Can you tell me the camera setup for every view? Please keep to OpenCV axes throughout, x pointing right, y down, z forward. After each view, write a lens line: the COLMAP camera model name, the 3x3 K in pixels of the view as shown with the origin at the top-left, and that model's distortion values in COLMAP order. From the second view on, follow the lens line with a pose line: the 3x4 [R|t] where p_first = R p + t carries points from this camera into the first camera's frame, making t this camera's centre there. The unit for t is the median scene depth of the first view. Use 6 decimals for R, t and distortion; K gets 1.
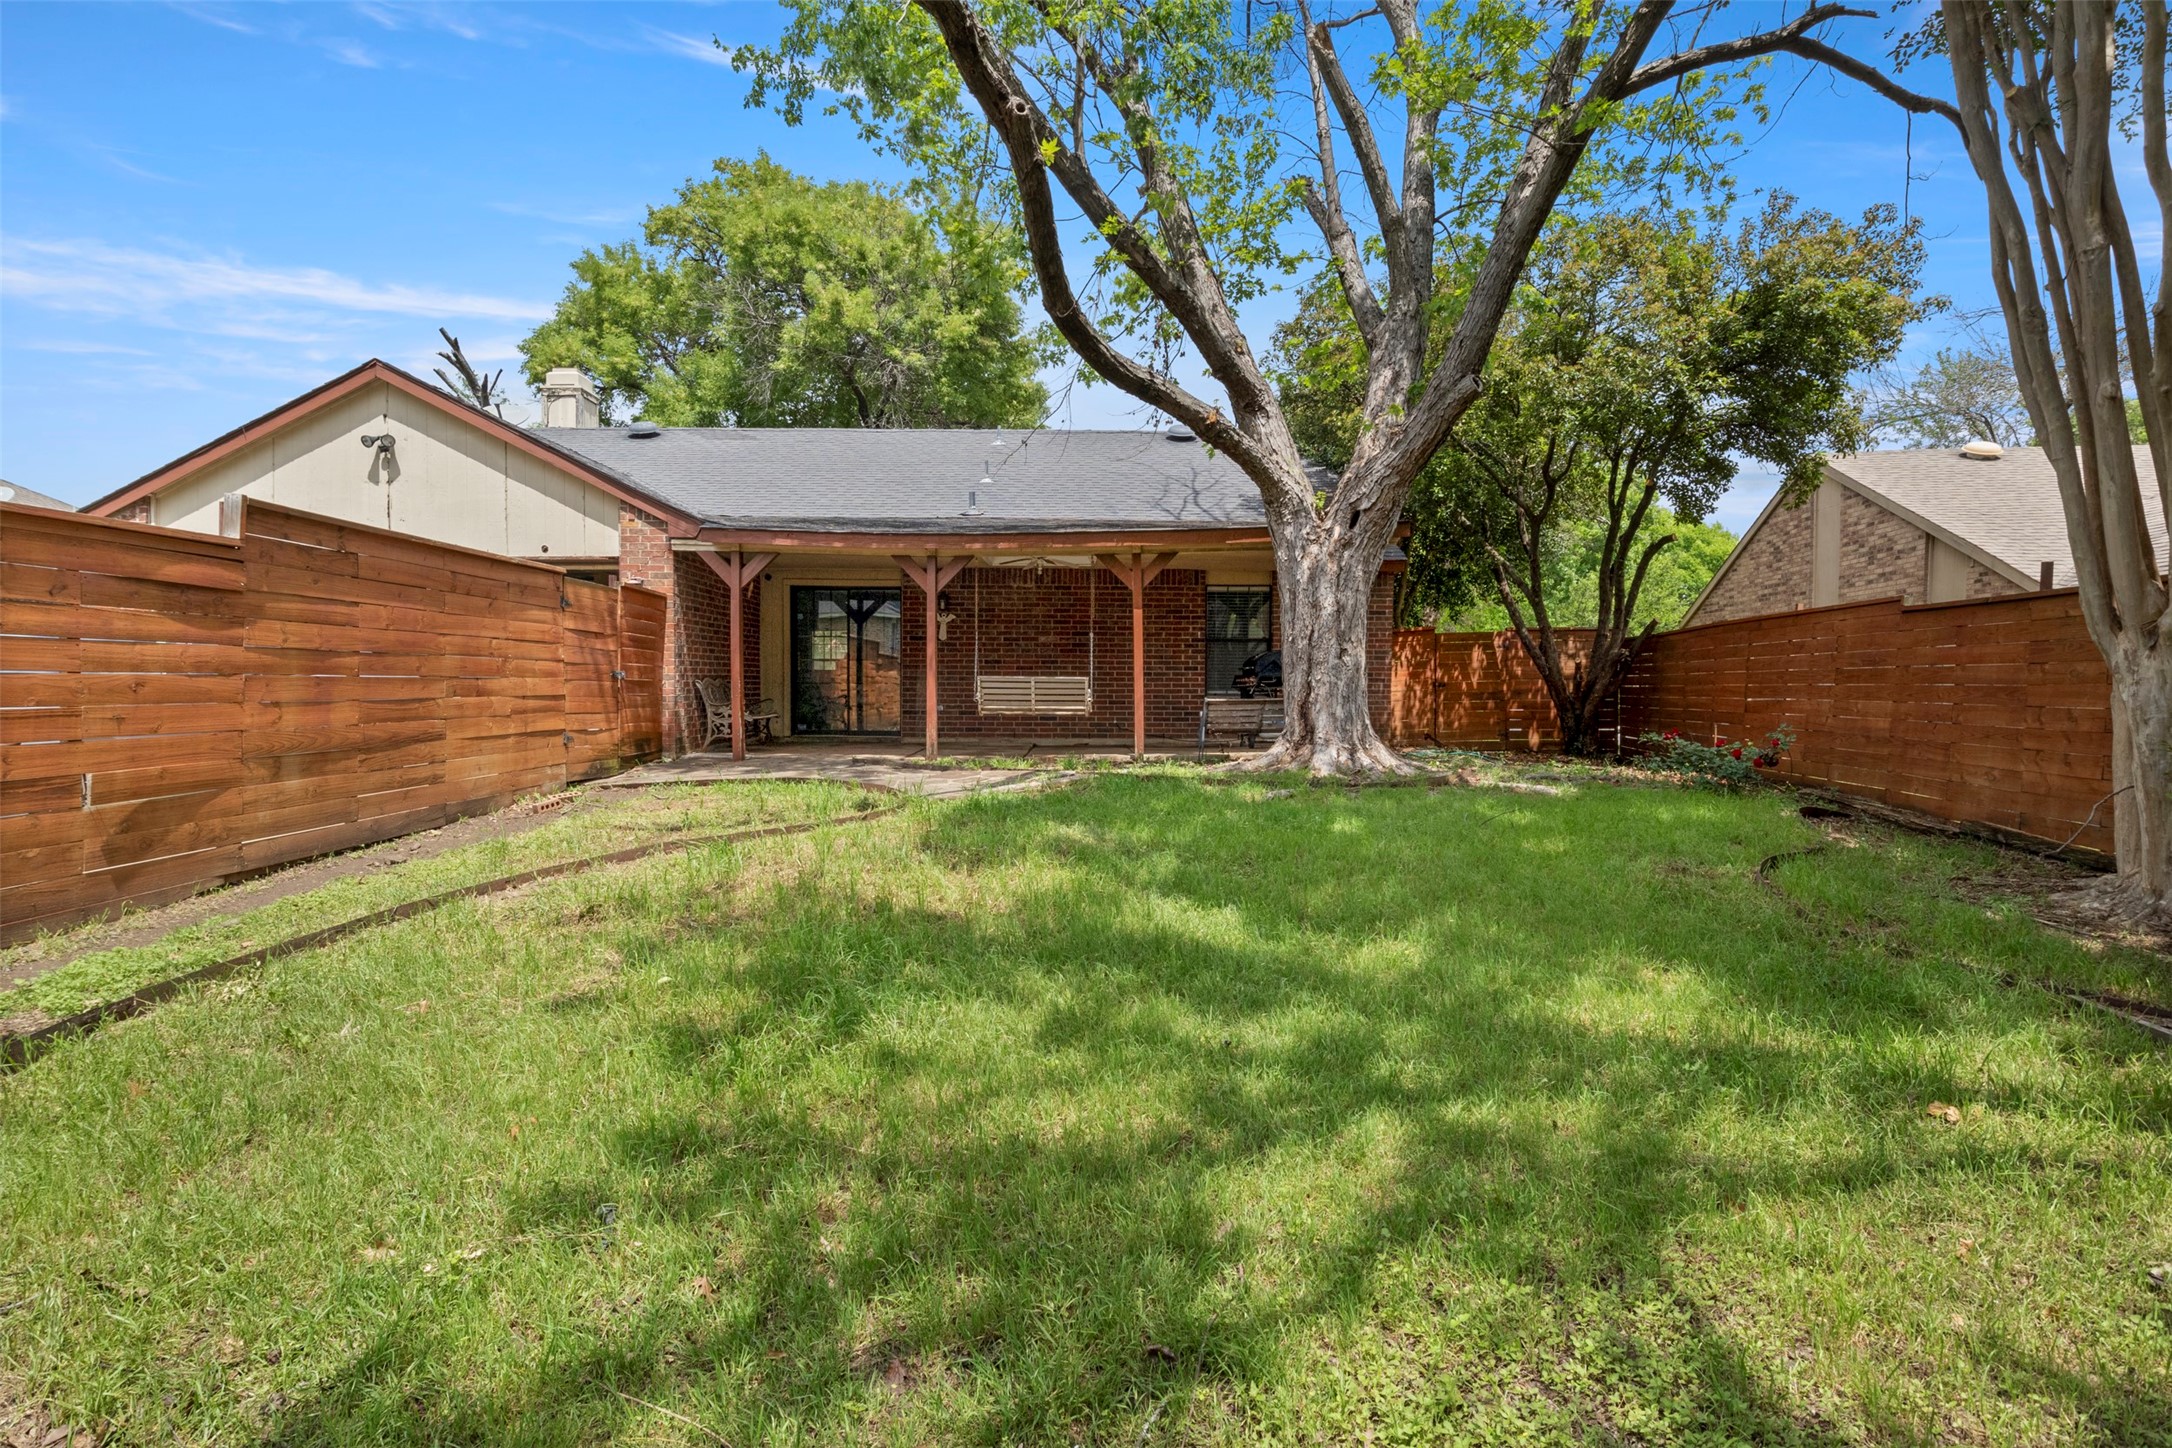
lens RADIAL K [[1039.6, 0, 1066.1], [0, 1039.6, 713.0], [0, 0, 1]] dist [-0.004203, -0.001739]
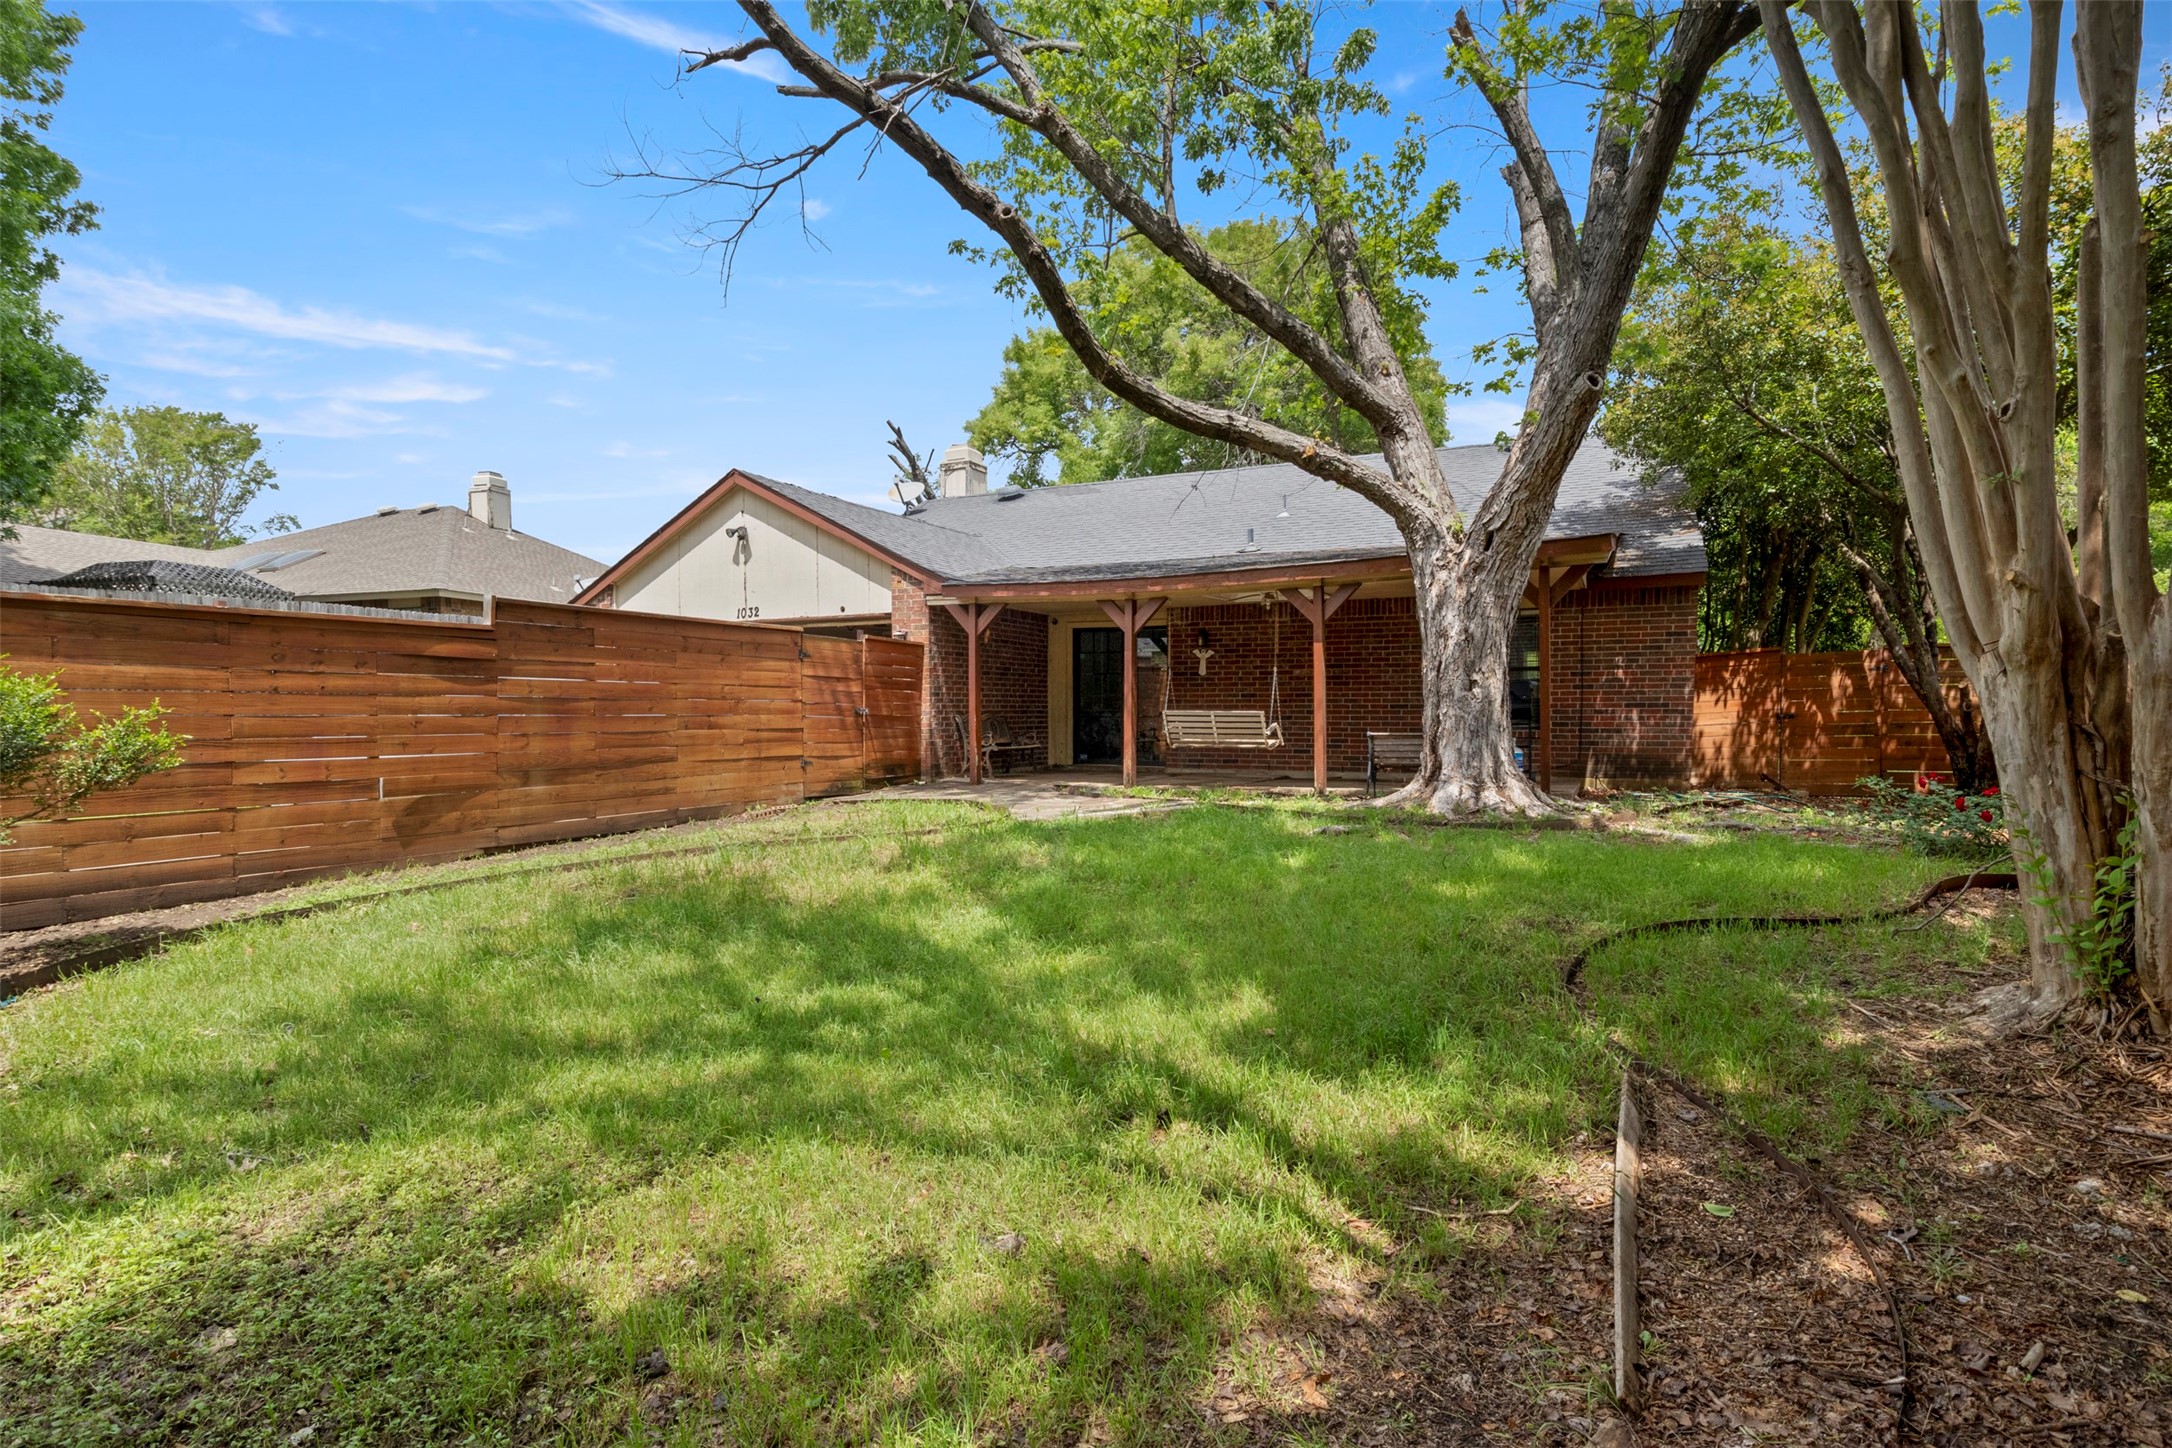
lens RADIAL K [[1039.6, 0, 1082.3], [0, 1039.6, 764.9], [0, 0, 1]] dist [-0.004203, -0.001739]
pose [[0.905369, 0.016514, -0.424304, 0.327528], [-0.008219, 0.999738, 0.021373, -0.002156], [0.424545, -0.015863, 0.905268, -0.000017]]
